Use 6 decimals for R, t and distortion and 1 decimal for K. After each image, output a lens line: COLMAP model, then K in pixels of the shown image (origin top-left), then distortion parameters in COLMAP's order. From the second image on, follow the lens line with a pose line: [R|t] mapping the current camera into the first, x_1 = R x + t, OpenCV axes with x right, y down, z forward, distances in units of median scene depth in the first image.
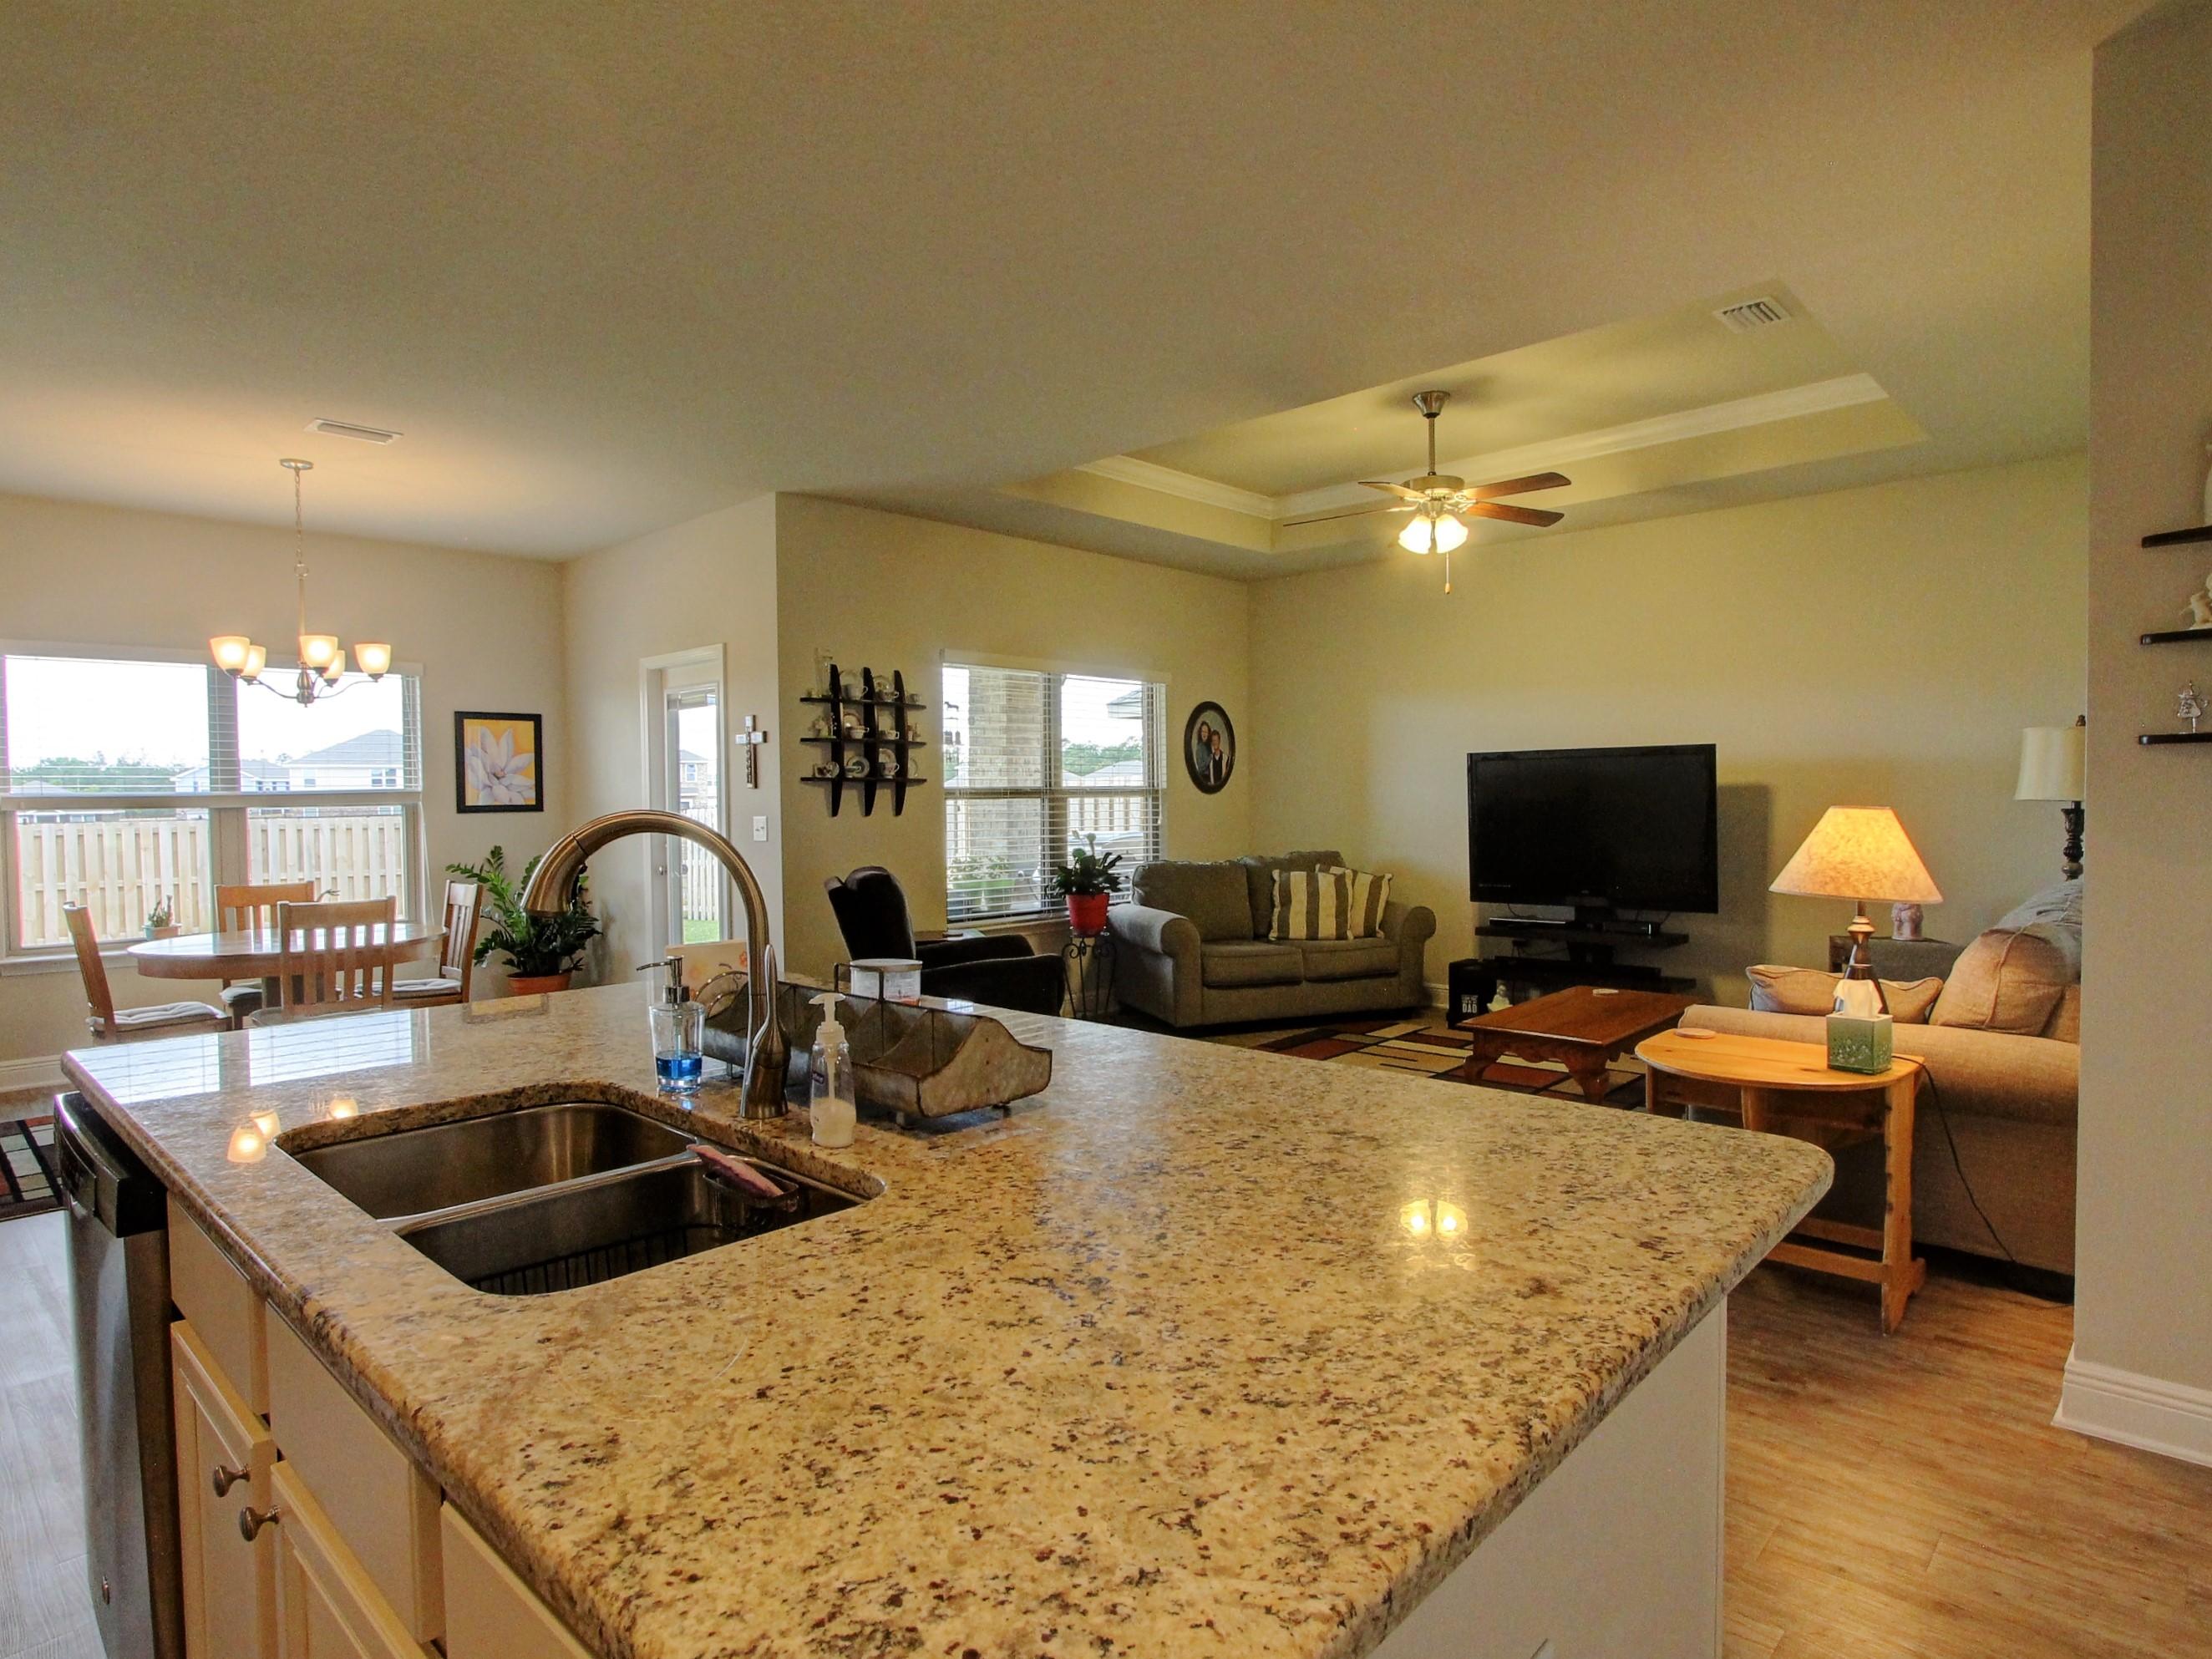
lens RADIAL K [[1209.7, 0, 1109.7], [0, 1209.7, 828.0], [0, 0, 1]] dist [-0.024660, 0.006027]
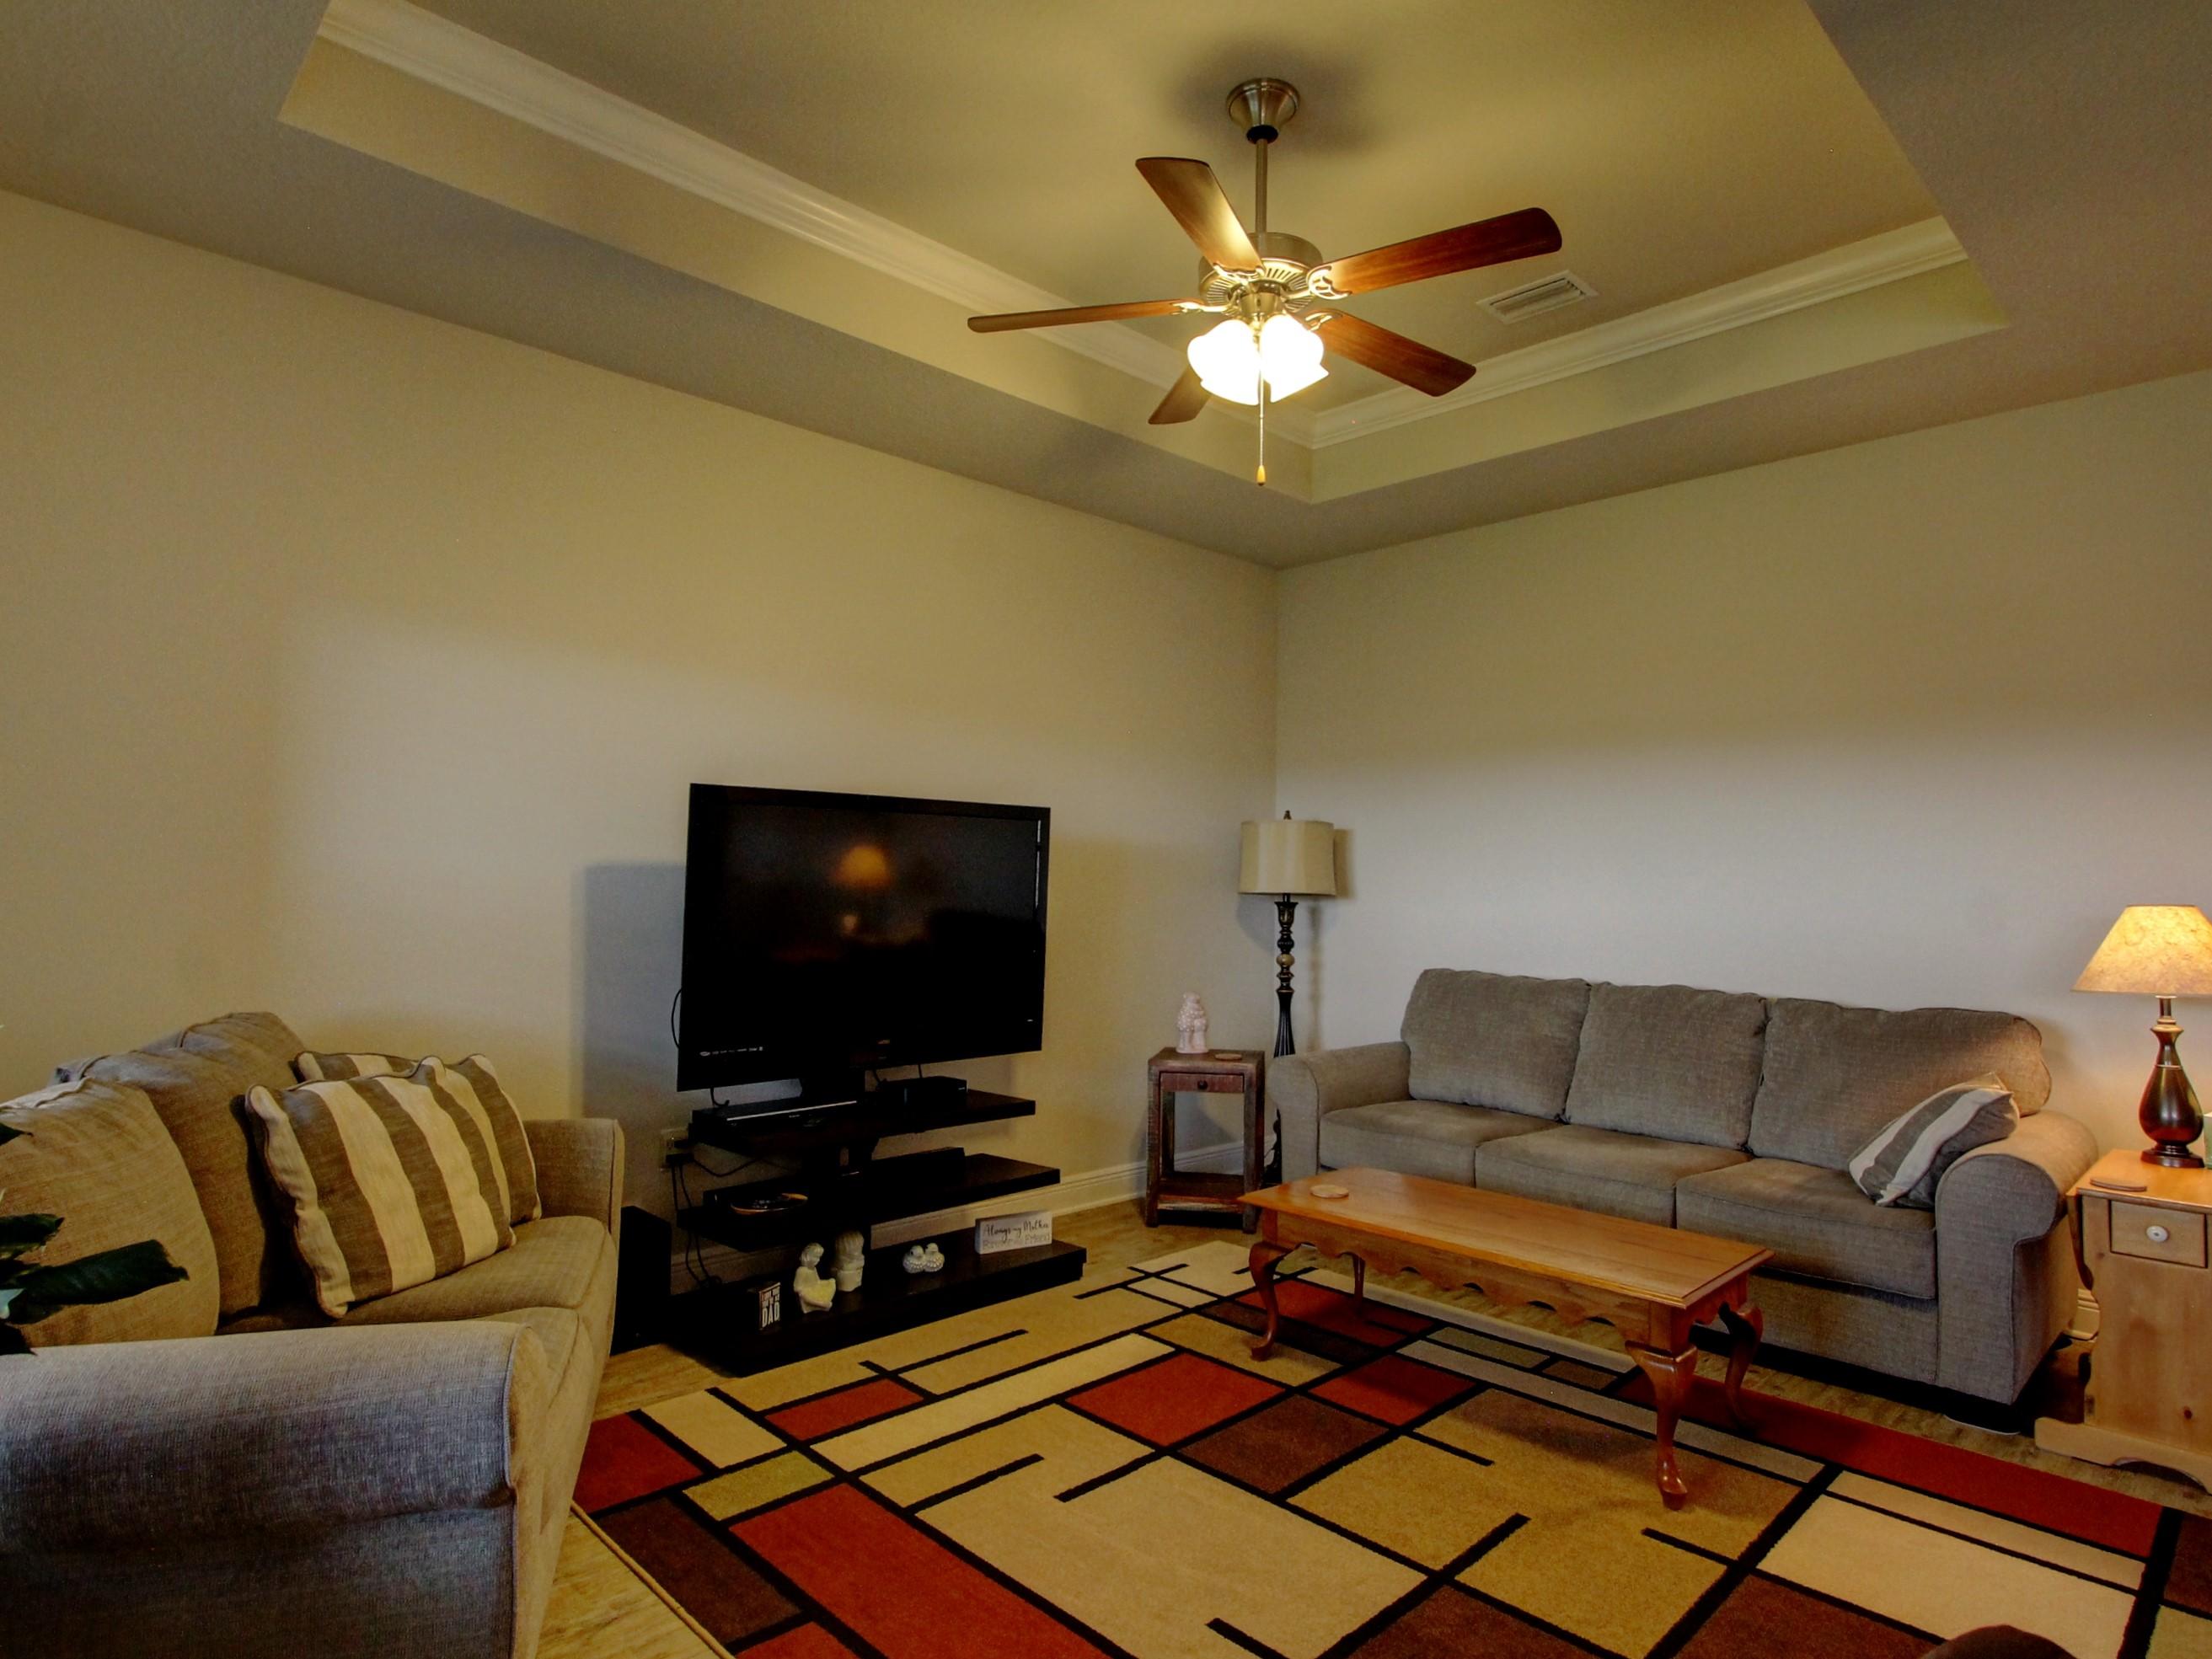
lens RADIAL K [[1209.6, 0, 1126.4], [0, 1209.6, 828.0], [0, 0, 1]] dist [-0.024660, 0.006027]
pose [[0.049020, 0.061625, 0.996895, -0.174123], [0.012774, 0.997974, -0.062320, -0.011542], [-0.998716, 0.015790, 0.048134, 0.785020]]
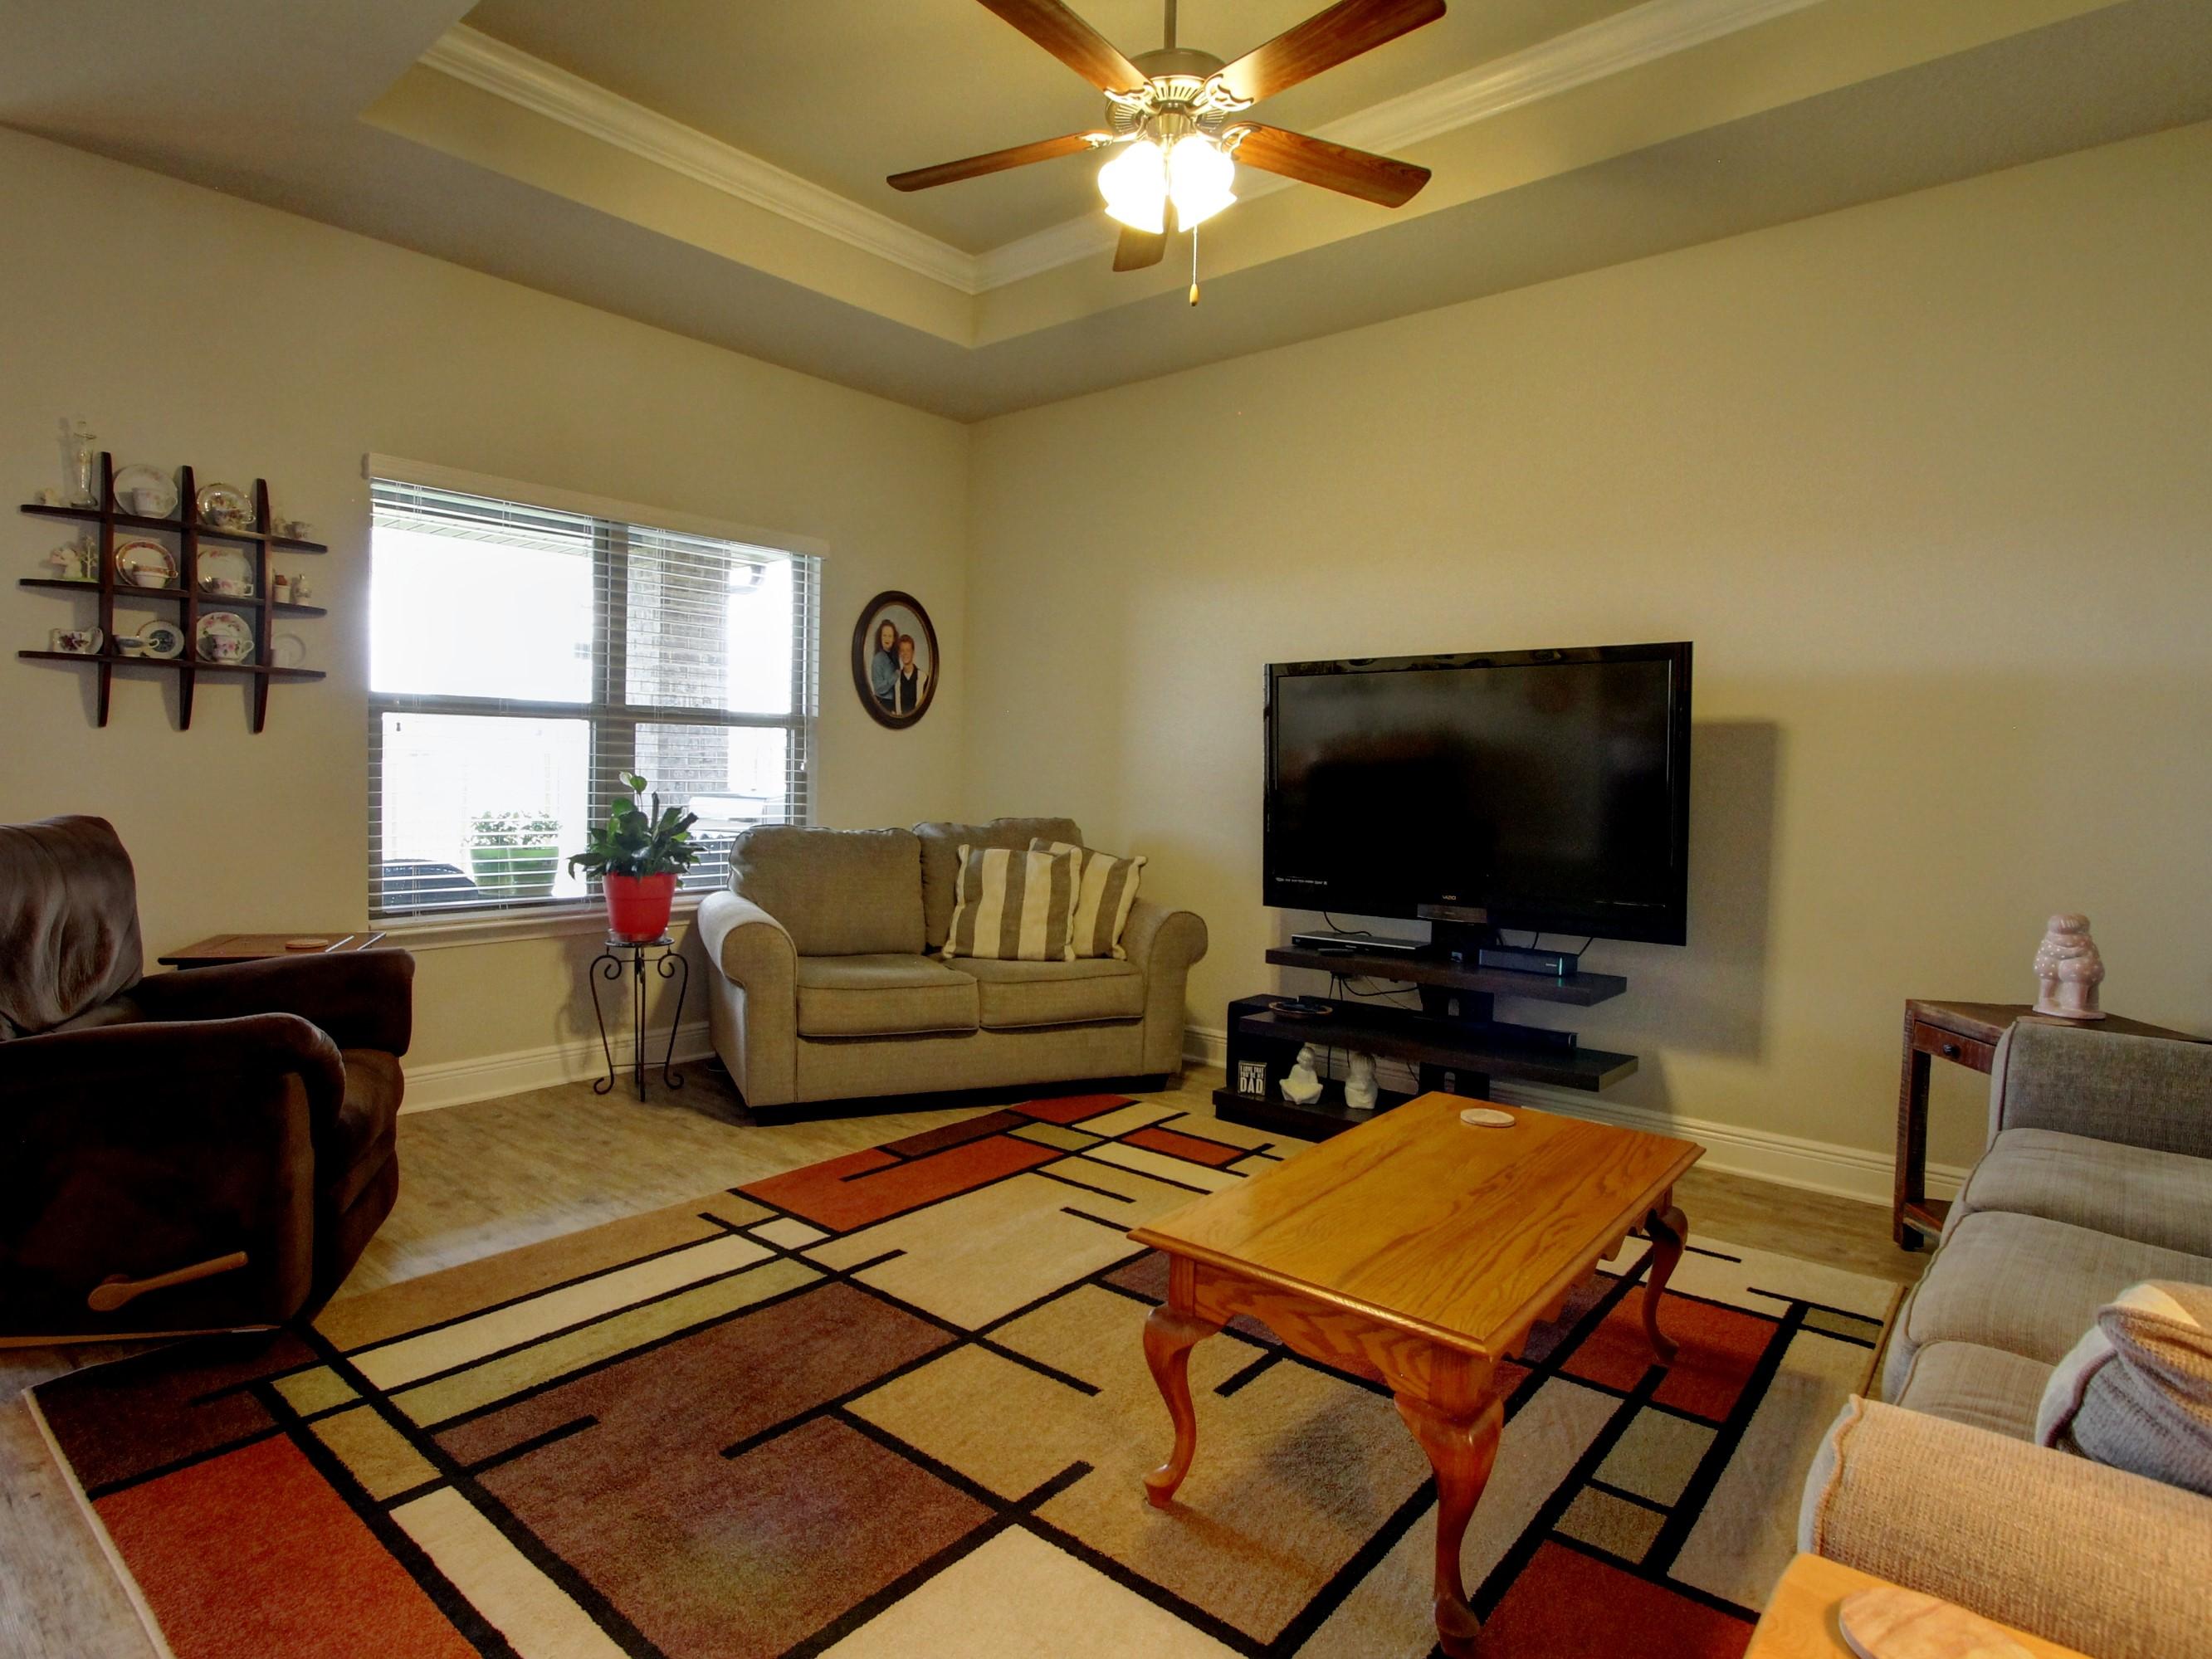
lens RADIAL K [[1209.6, 0, 974.7], [0, 1209.6, 811.2], [0, 0, 1]] dist [-0.024660, 0.006027]
pose [[0.999564, 0.029445, -0.002280, 0.149019], [-0.029422, 0.999519, 0.009815, 0.010597], [0.002568, -0.009743, 0.999949, 0.377711]]
